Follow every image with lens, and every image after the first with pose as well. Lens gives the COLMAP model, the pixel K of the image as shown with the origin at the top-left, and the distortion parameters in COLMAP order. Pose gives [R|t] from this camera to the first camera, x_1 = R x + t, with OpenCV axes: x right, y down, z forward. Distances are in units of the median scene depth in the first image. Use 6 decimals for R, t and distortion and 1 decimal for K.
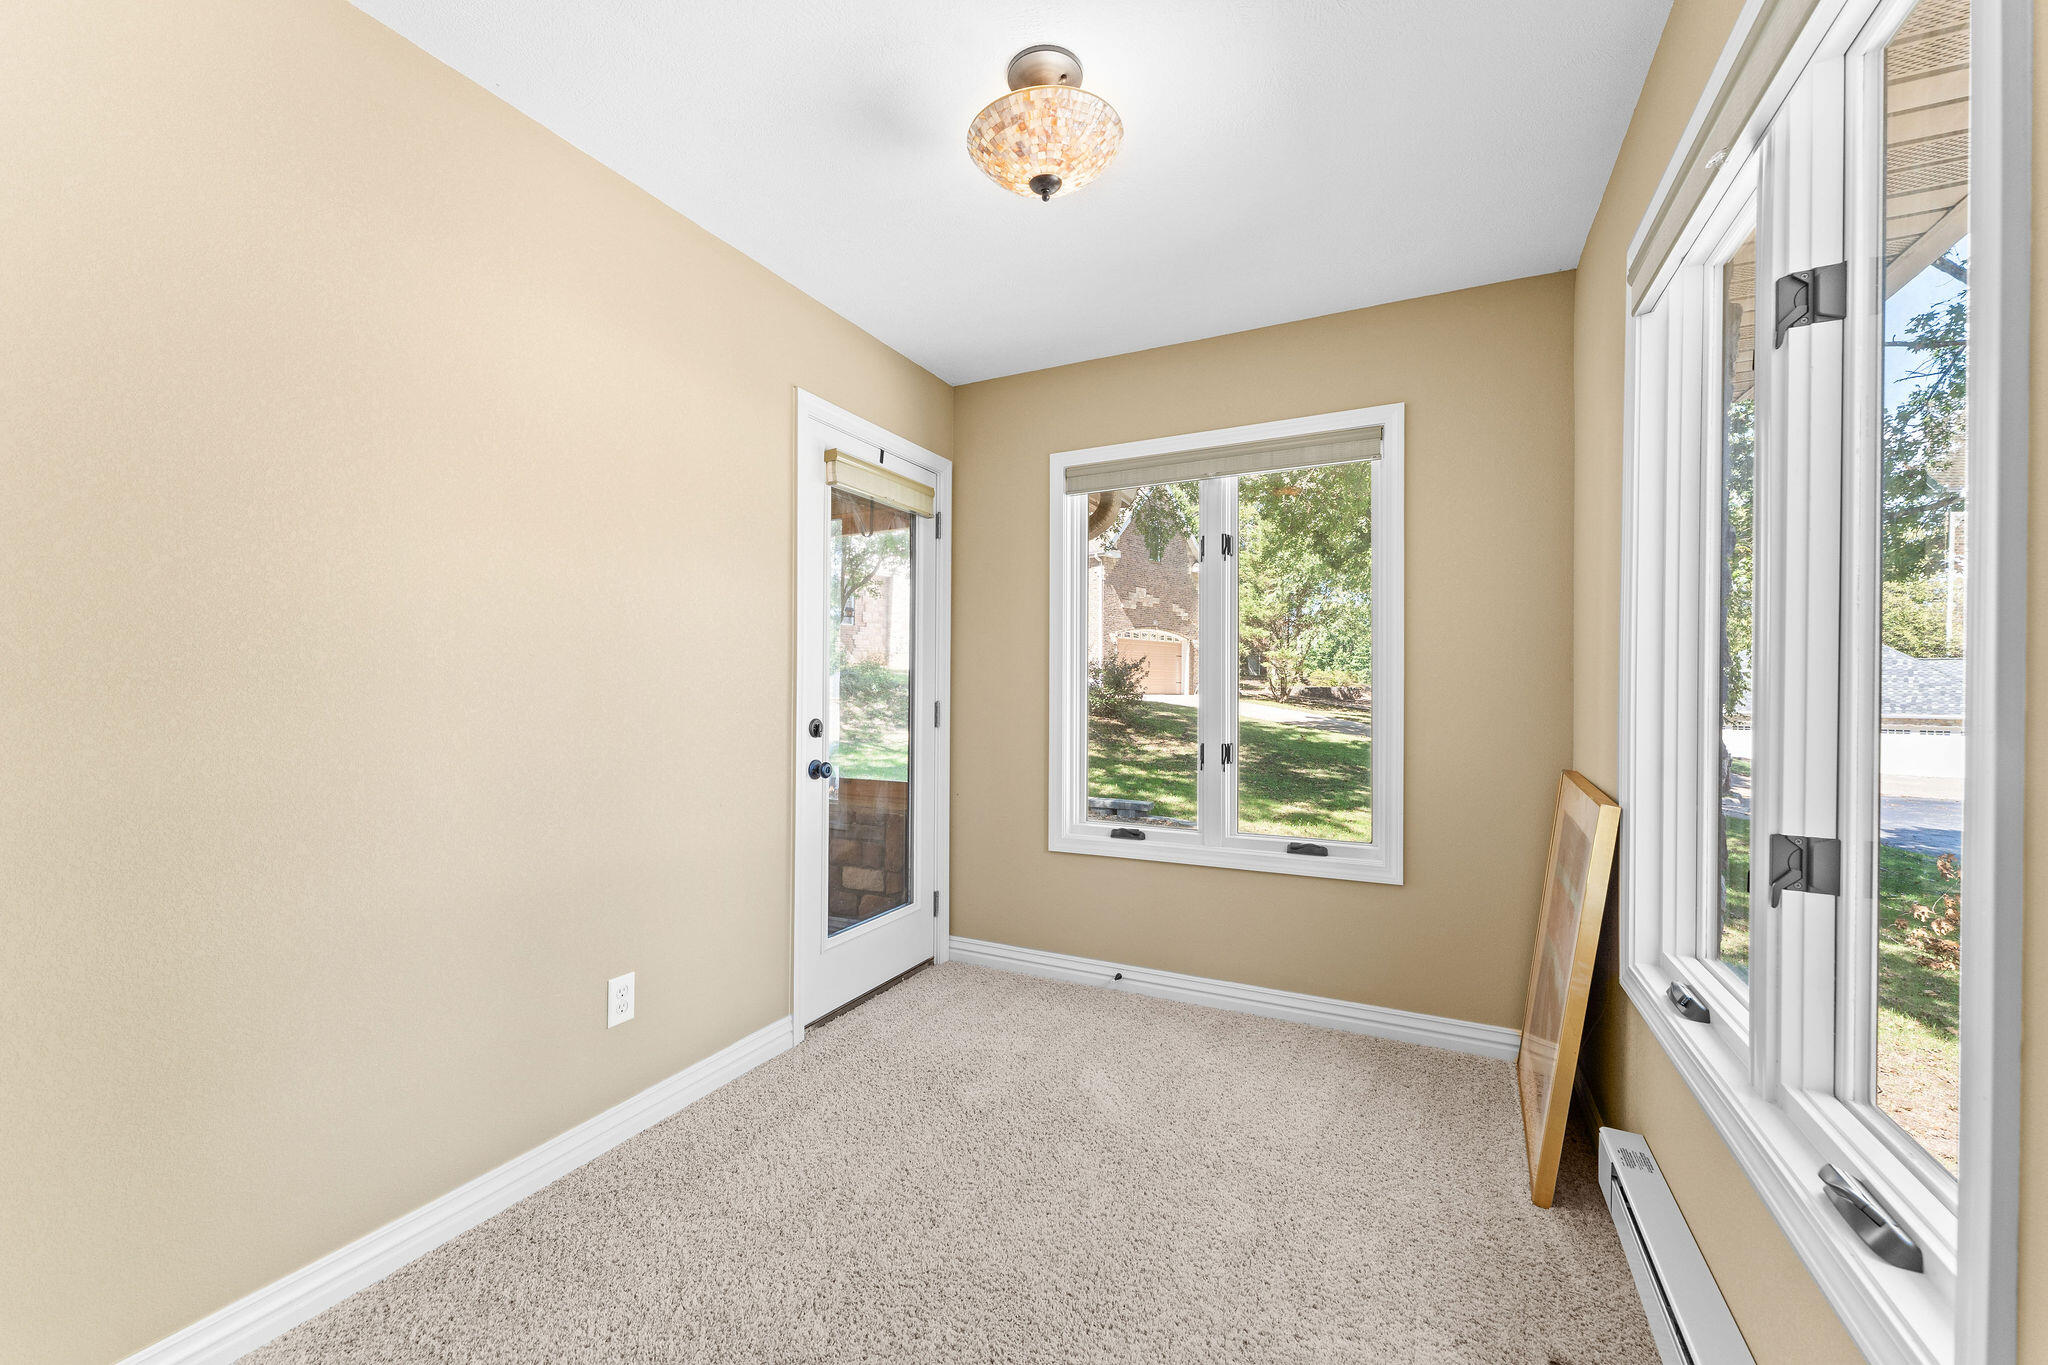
lens RADIAL K [[814.8, 0, 1021.7], [0, 814.8, 693.3], [0, 0, 1]] dist [-0.002663, 0.000893]
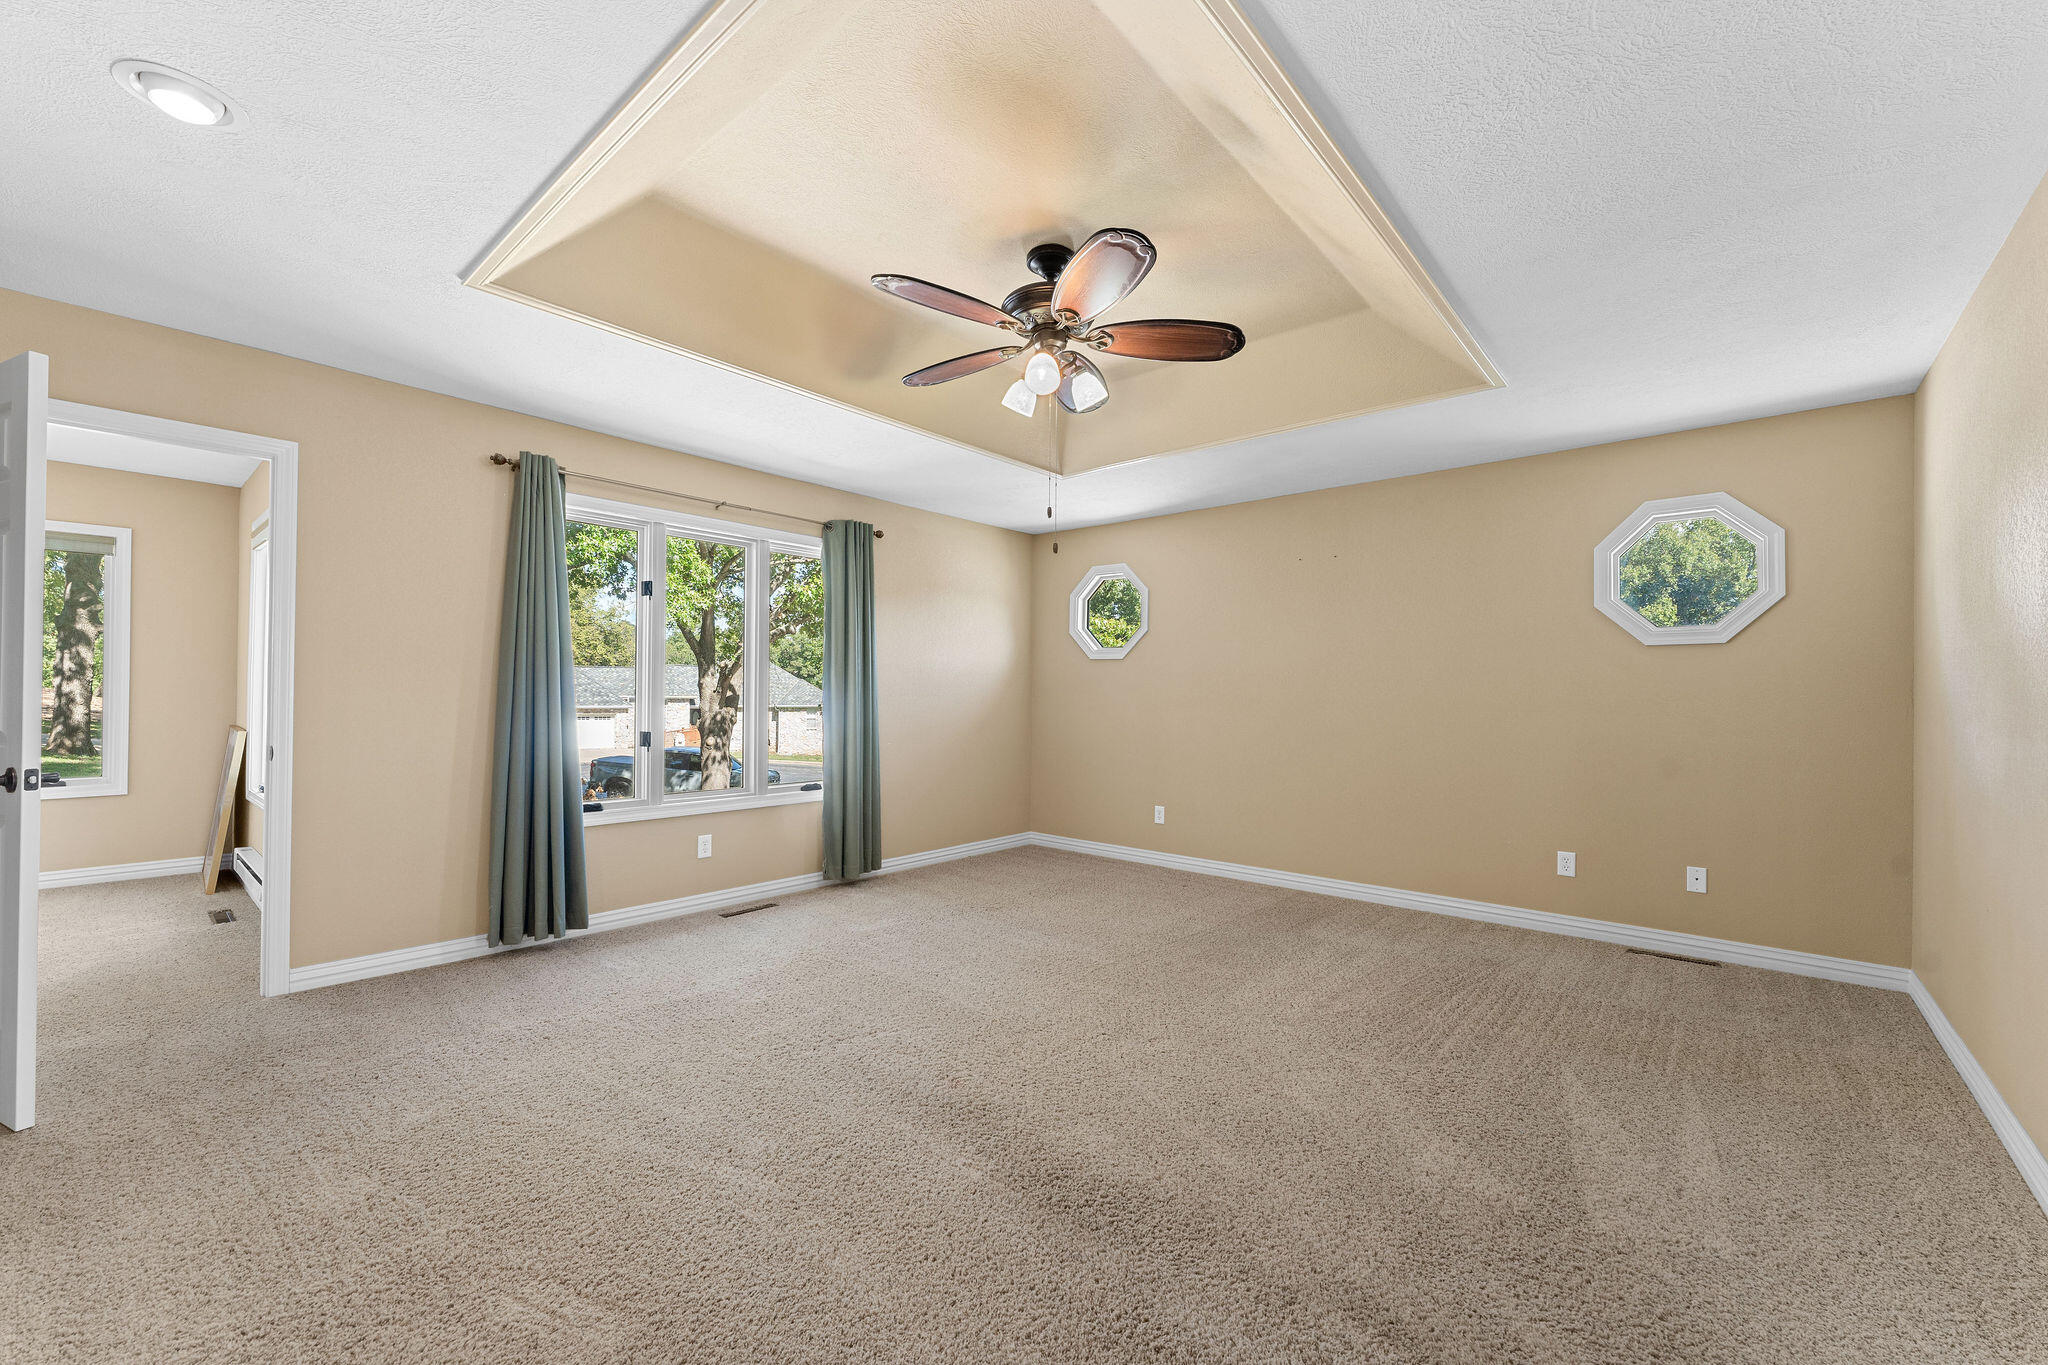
lens RADIAL K [[814.8, 0, 1014.8], [0, 814.8, 682.3], [0, 0, 1]] dist [-0.002663, 0.000893]
pose [[0.252870, 0.008924, 0.967459, -0.176297], [-0.001372, 0.999960, -0.008866, -0.000539], [-0.967499, 0.000915, 0.252872, -0.307170]]
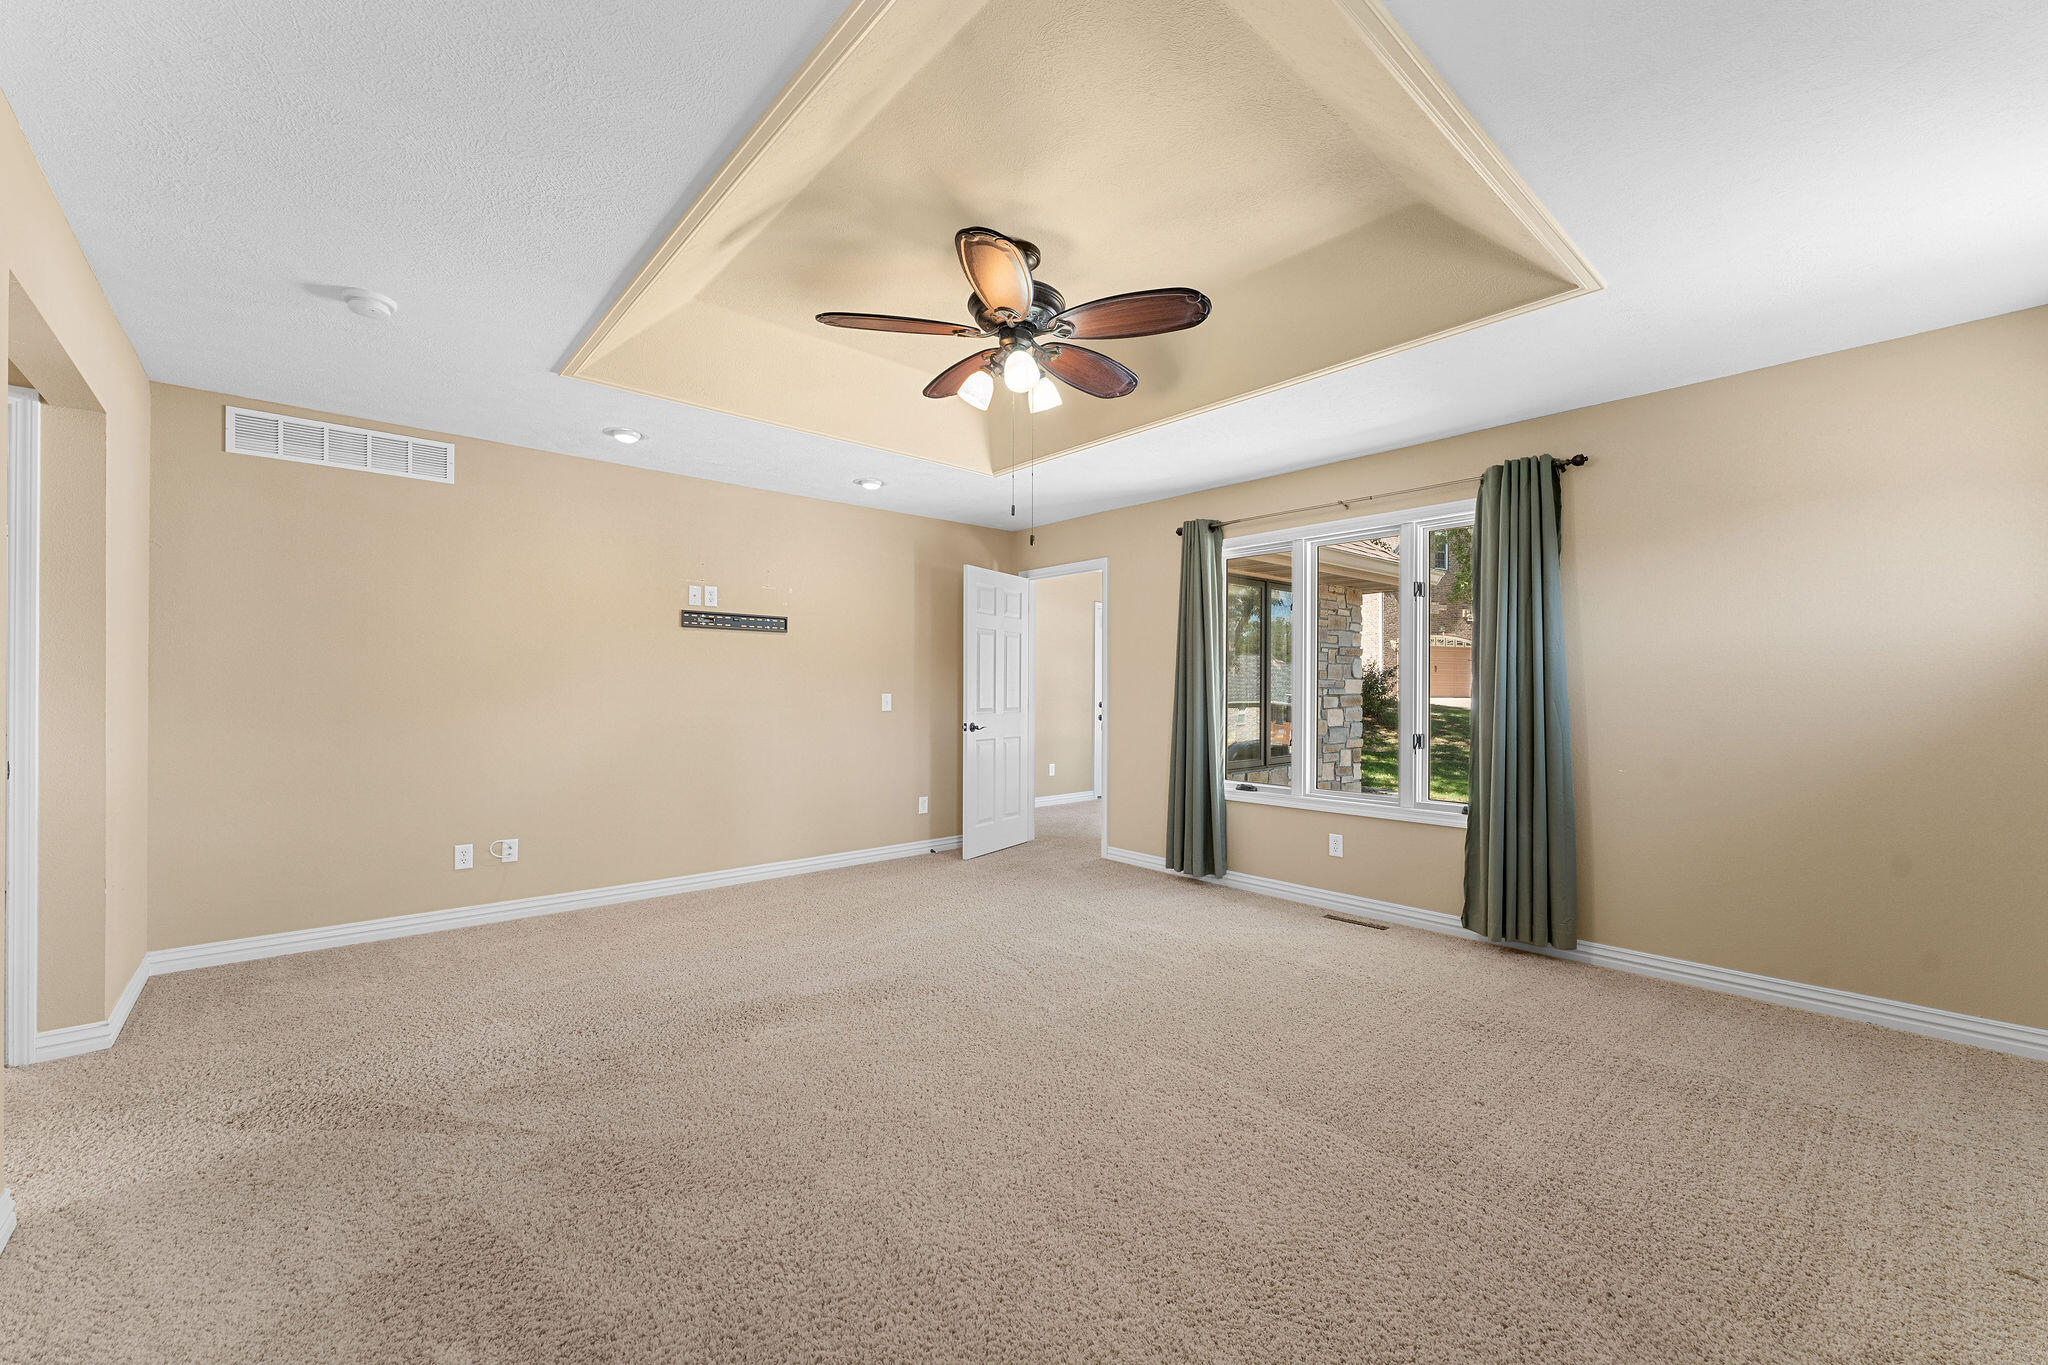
lens RADIAL K [[814.8, 0, 1016.4], [0, 814.8, 692.4], [0, 0, 1]] dist [-0.002663, 0.000893]
pose [[0.924842, -0.003753, -0.380332, 0.151056], [0.001494, 0.999979, -0.006236, 0.002530], [0.380347, 0.005199, 0.924829, -0.478788]]
